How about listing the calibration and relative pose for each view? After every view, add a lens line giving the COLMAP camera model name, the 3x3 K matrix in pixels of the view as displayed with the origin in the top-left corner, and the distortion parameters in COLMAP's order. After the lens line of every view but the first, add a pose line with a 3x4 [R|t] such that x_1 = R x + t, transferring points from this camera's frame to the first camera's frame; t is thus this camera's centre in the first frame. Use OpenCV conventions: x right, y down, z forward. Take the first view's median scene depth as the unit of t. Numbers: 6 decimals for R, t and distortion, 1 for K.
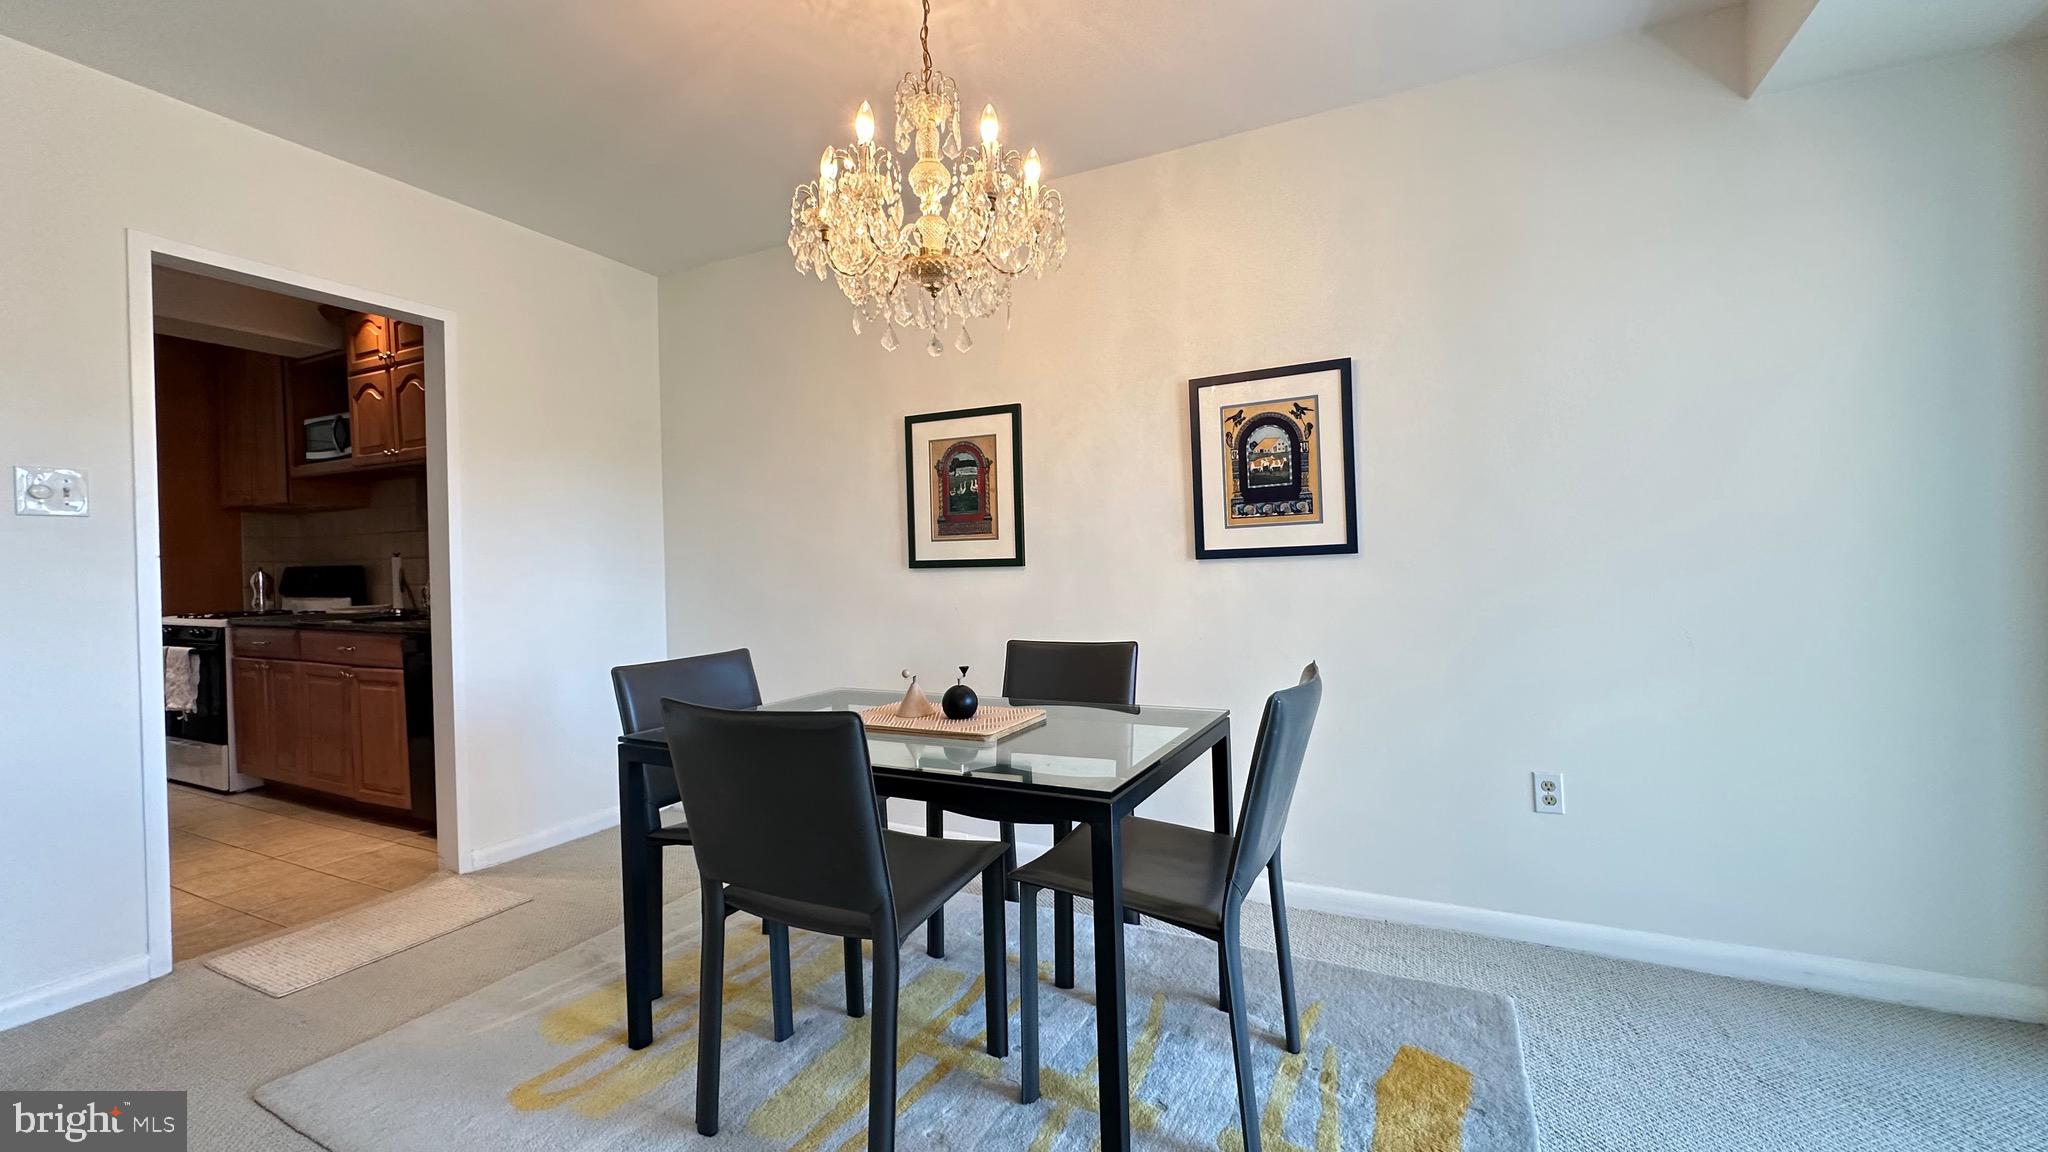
lens RADIAL K [[815.9, 0, 1024.0], [0, 815.9, 576.0], [0, 0, 1]] dist [-0.001467, -0.000339]
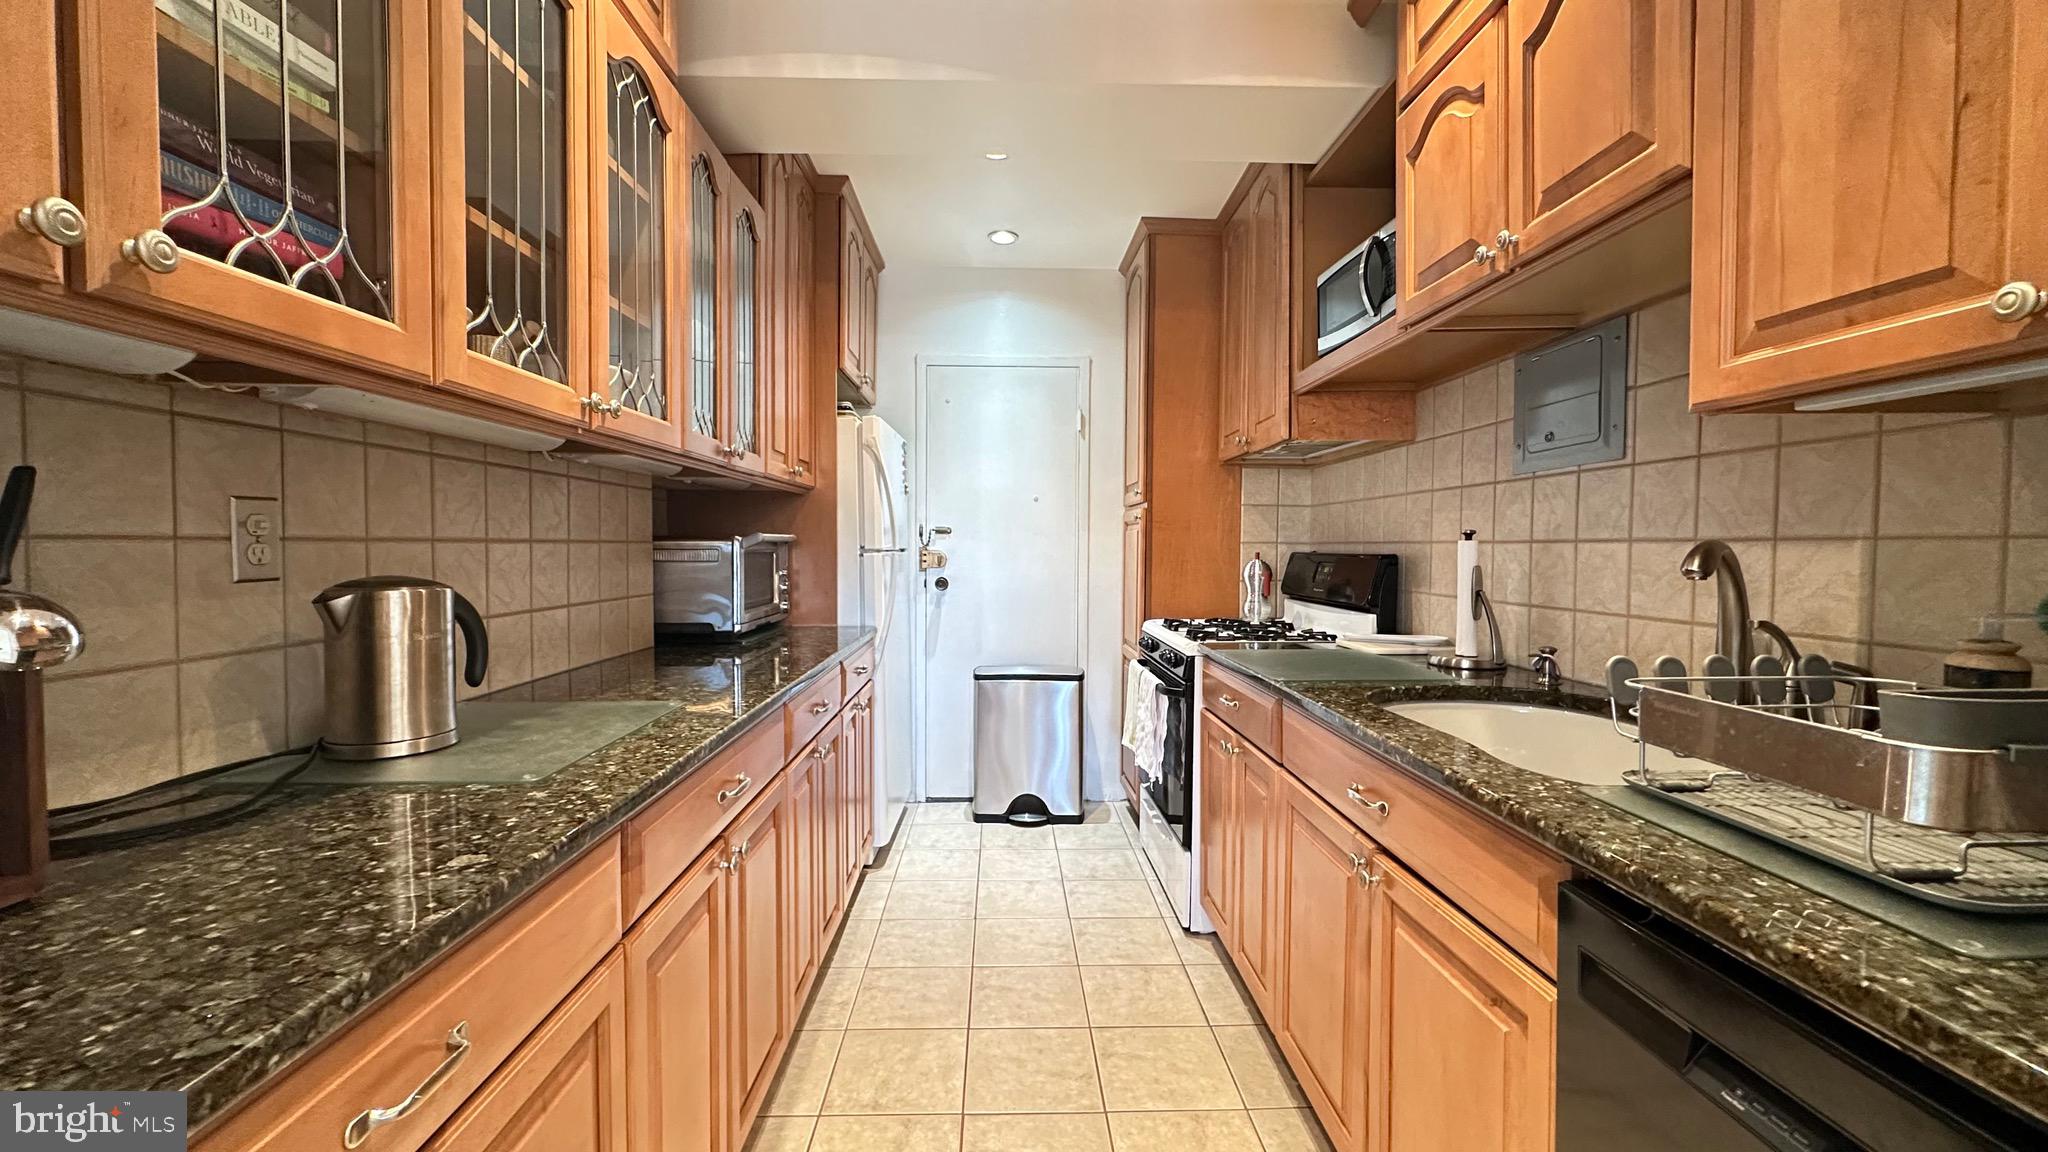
lens RADIAL K [[815.9, 0, 1024.0], [0, 815.9, 576.0], [0, 0, 1]] dist [-0.001467, -0.000339]
pose [[0.461383, 0.051925, -0.885680, -0.496285], [-0.031136, 0.998619, 0.042327, -0.014483], [0.886655, 0.008048, 0.462362, 0.591244]]
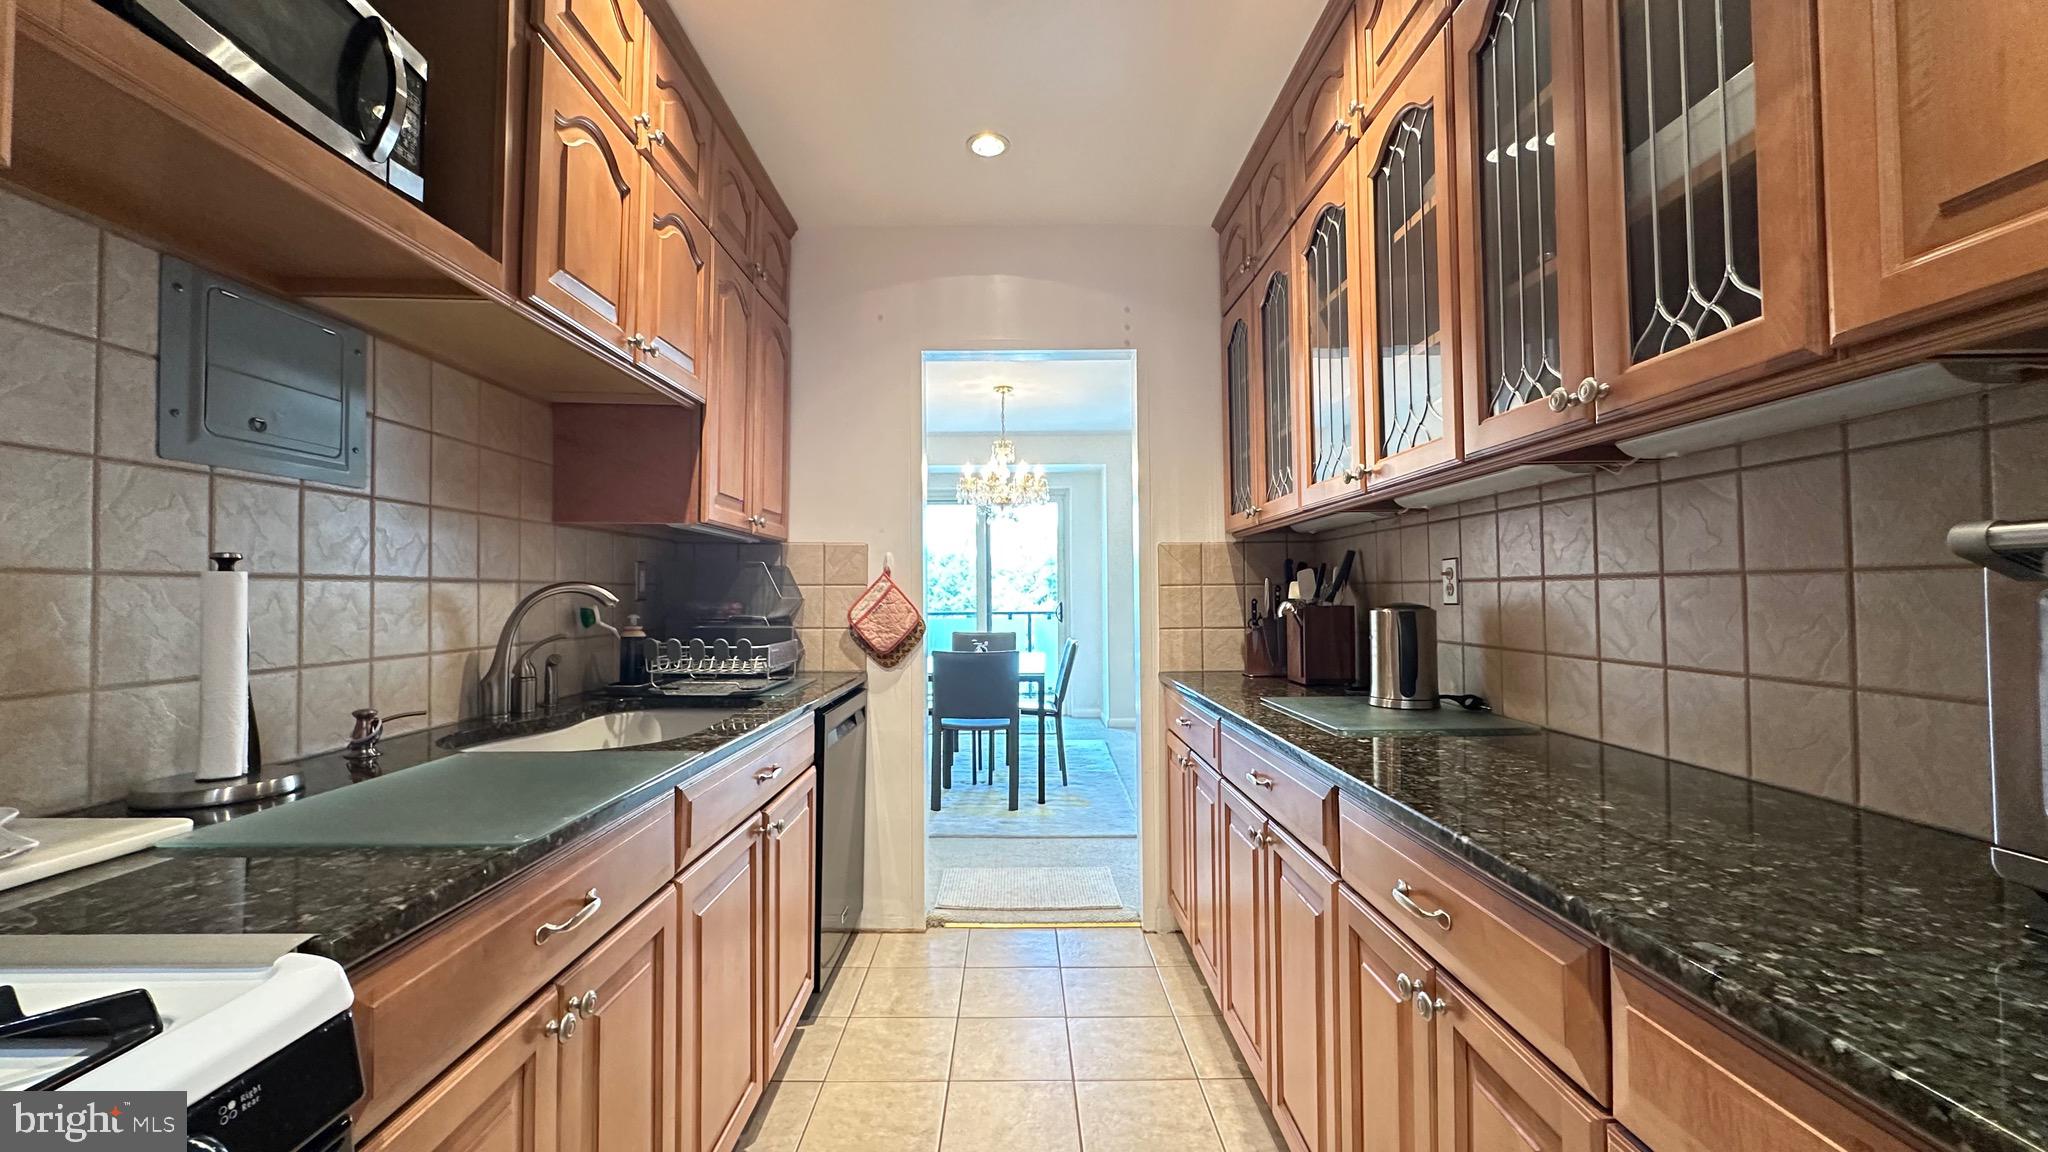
lens RADIAL K [[815.9, 0, 1024.0], [0, 815.9, 576.0], [0, 0, 1]] dist [-0.001467, -0.000339]
pose [[-0.446772, 0.038011, 0.893840, -1.141331], [0.032460, 0.999128, -0.026264, -0.006273], [-0.894059, 0.017280, -0.447616, 0.919566]]
